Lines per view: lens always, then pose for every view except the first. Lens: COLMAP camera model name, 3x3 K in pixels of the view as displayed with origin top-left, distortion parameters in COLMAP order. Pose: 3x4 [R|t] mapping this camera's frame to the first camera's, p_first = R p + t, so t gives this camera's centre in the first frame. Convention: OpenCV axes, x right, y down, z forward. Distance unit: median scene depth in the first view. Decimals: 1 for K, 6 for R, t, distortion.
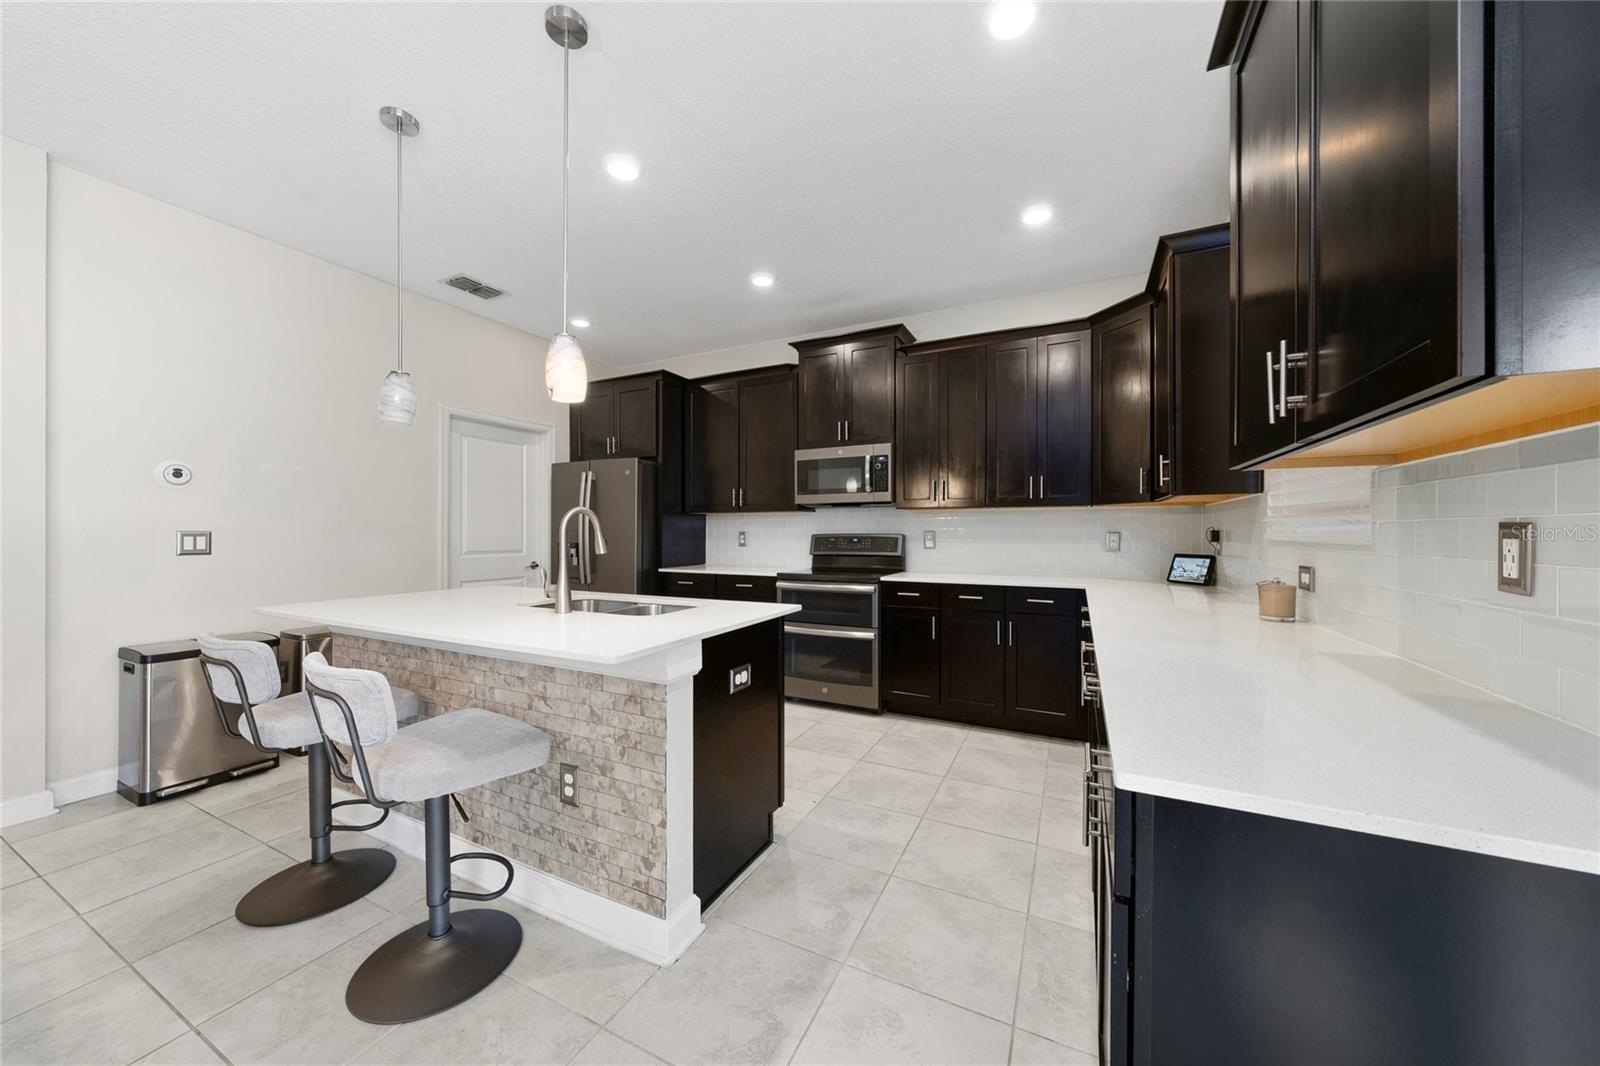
lens RADIAL K [[558.0, 0, 806.1], [0, 558.0, 533.7], [0, 0, 1]] dist [0.001679, -0.000175]
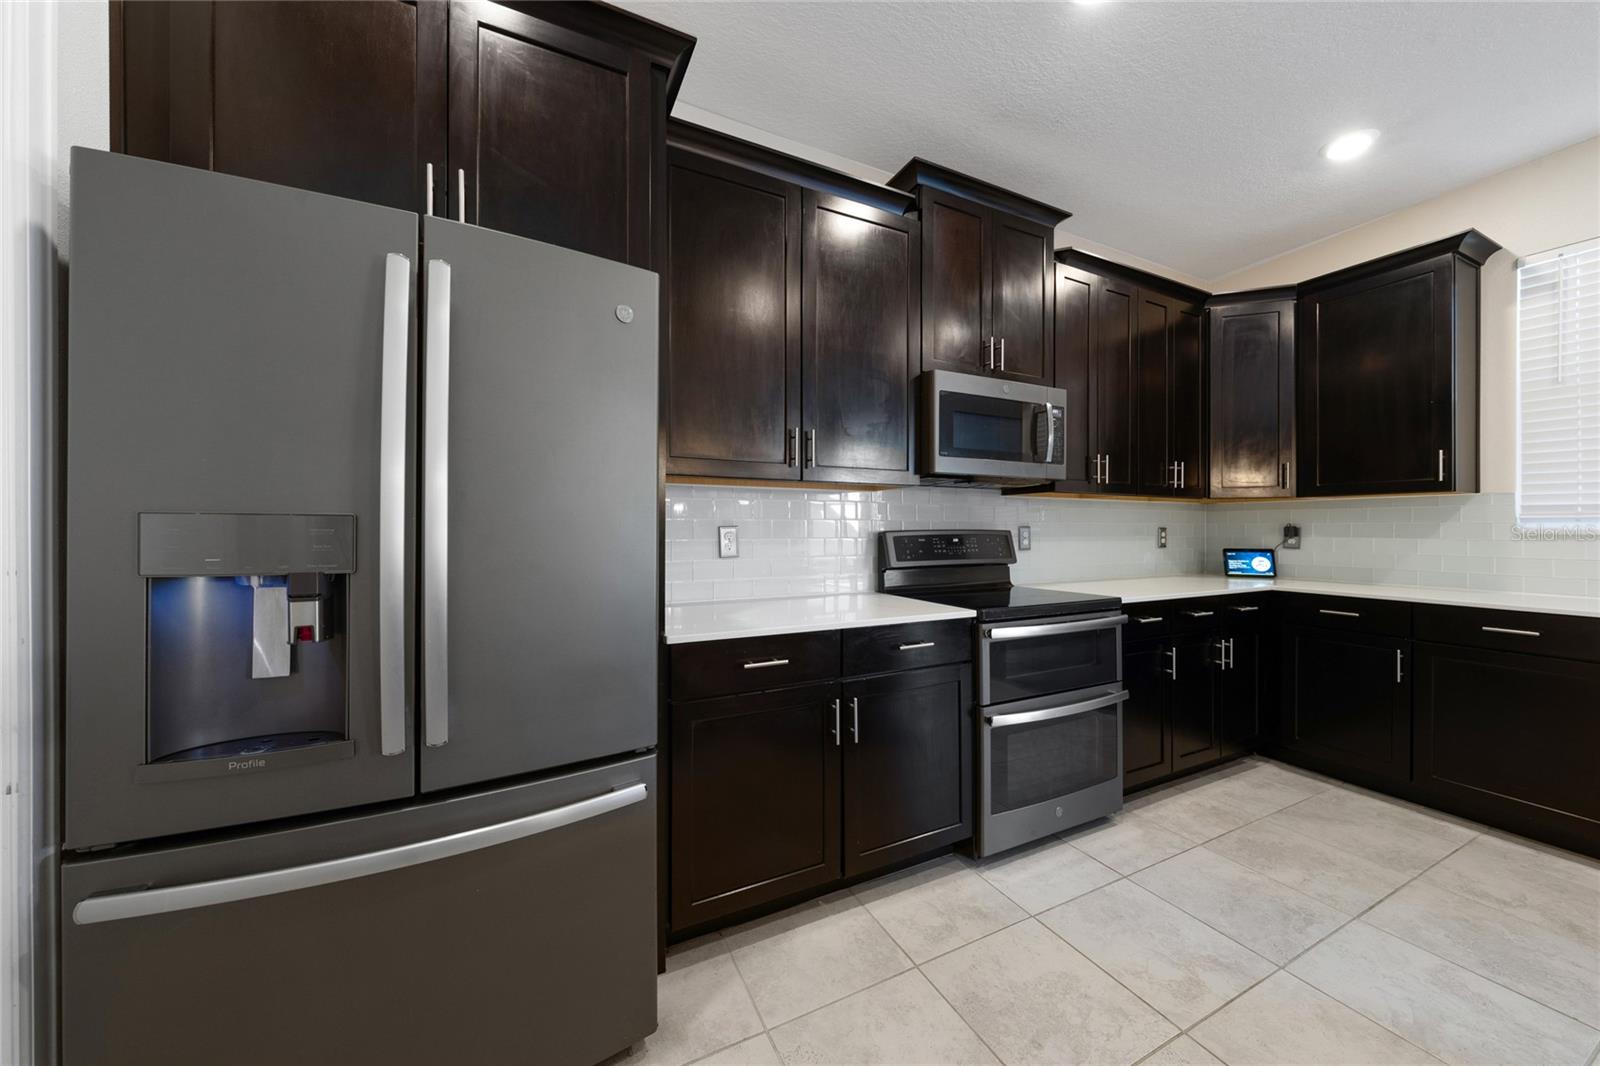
lens RADIAL K [[558.0, 0, 800.5], [0, 558.0, 529.8], [0, 0, 1]] dist [0.001679, -0.000175]
pose [[0.603869, -0.003948, 0.797074, -0.663257], [-0.000366, 0.999986, 0.005230, -0.002949], [-0.797084, -0.003450, 0.603859, 1.024488]]
